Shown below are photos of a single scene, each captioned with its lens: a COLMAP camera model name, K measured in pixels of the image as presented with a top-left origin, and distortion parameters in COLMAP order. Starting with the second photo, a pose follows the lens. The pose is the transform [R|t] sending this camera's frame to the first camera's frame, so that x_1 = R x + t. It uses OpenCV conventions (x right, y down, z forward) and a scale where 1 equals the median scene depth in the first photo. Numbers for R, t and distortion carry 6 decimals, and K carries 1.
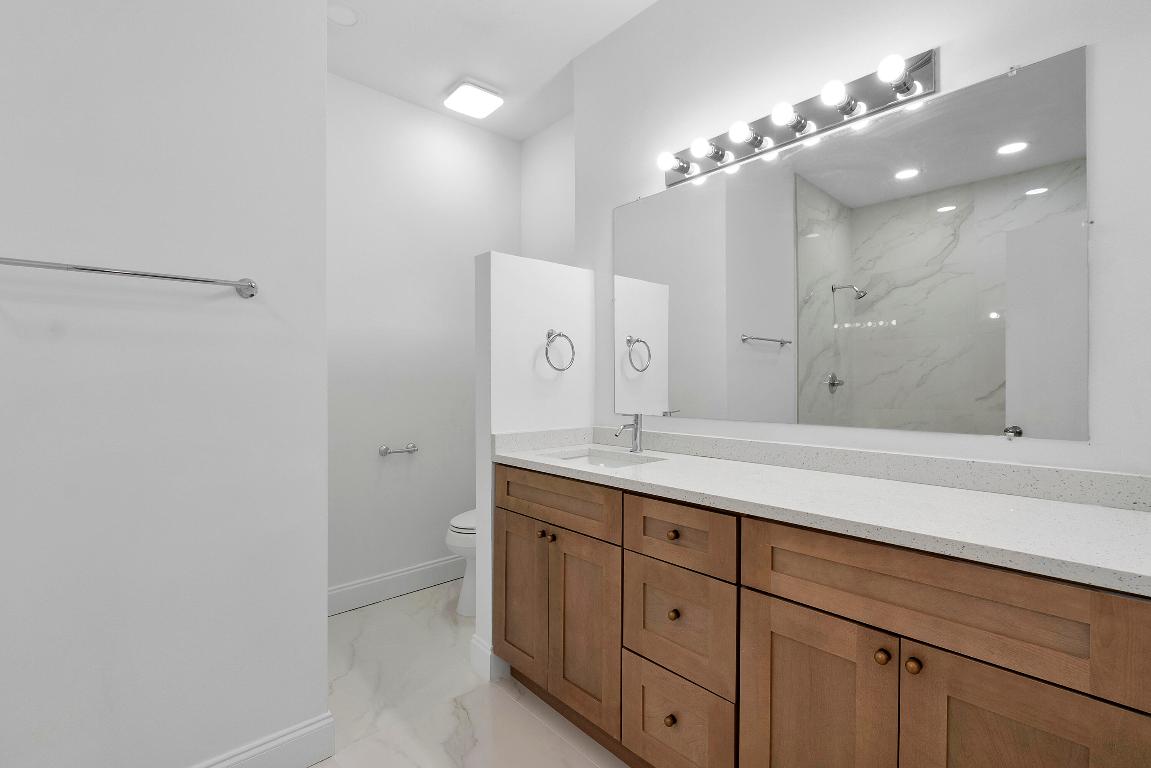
lens RADIAL K [[516.6, 0, 572.7], [0, 516.6, 382.5], [0, 0, 1]] dist [0.000671, -0.000287]
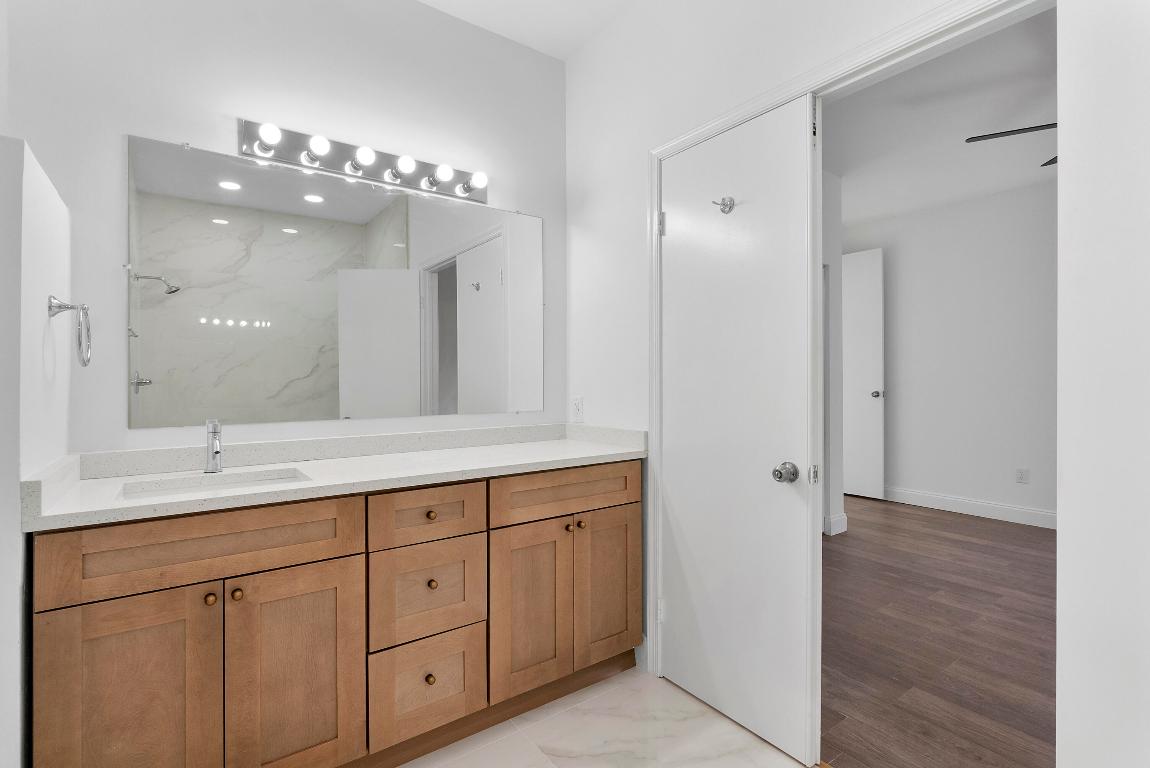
lens RADIAL K [[536.6, 0, 571.8], [0, 536.6, 382.5], [0, 0, 1]] dist [-0.016073, -0.000301]
pose [[0.109160, -0.002026, 0.994022, -0.856757], [0.008453, 0.999964, 0.001110, 0.002657], [-0.993988, 0.008281, 0.109173, 0.506519]]
